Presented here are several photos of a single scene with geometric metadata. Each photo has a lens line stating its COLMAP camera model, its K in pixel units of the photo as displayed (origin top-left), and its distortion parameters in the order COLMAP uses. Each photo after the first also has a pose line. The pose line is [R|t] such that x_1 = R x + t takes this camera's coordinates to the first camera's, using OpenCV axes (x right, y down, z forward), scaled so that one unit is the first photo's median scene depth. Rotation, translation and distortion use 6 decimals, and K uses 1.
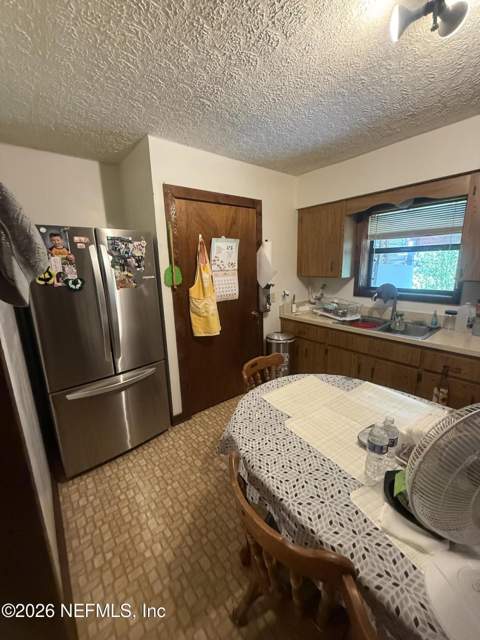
lens RADIAL K [[255.1, 0, 240.0], [0, 255.1, 318.0], [0, 0, 1]] dist [-0.000716, -0.000239]
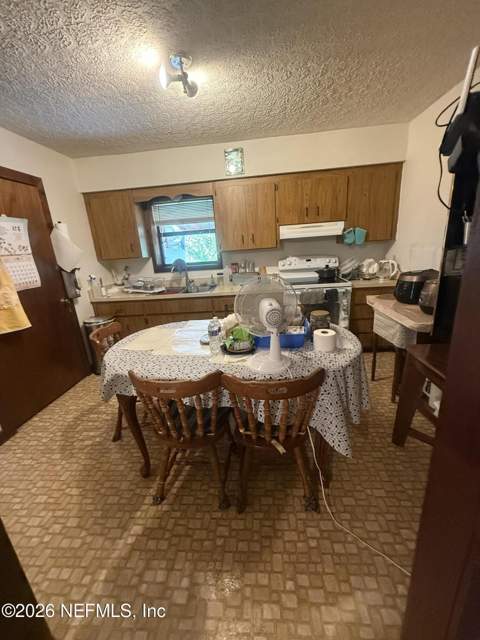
lens RADIAL K [[255.1, 0, 240.0], [0, 255.1, 318.0], [0, 0, 1]] dist [-0.000716, -0.000239]
pose [[0.685317, -0.221628, 0.693702, -0.173291], [0.203962, 0.972856, 0.109317, 0.077575], [-0.699100, 0.066572, 0.711918, -0.128128]]
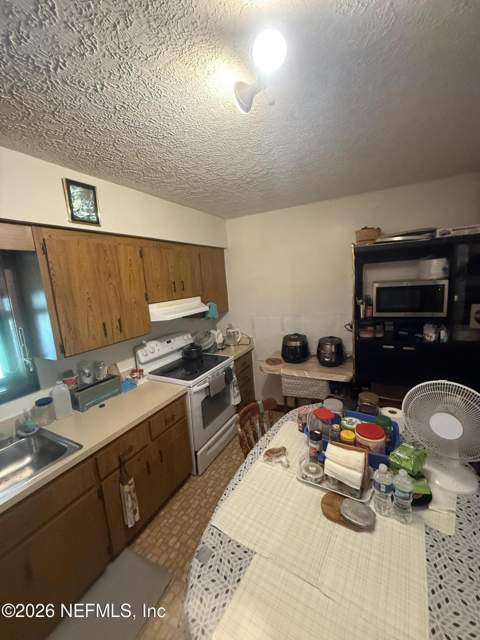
lens RADIAL K [[255.1, 0, 240.0], [0, 255.1, 318.0], [0, 0, 1]] dist [-0.000716, -0.000239]
pose [[-0.384403, -0.079086, 0.919771, -0.045271], [0.282167, 0.938577, 0.198630, -0.196511], [-0.878985, 0.335884, -0.338477, 0.557842]]
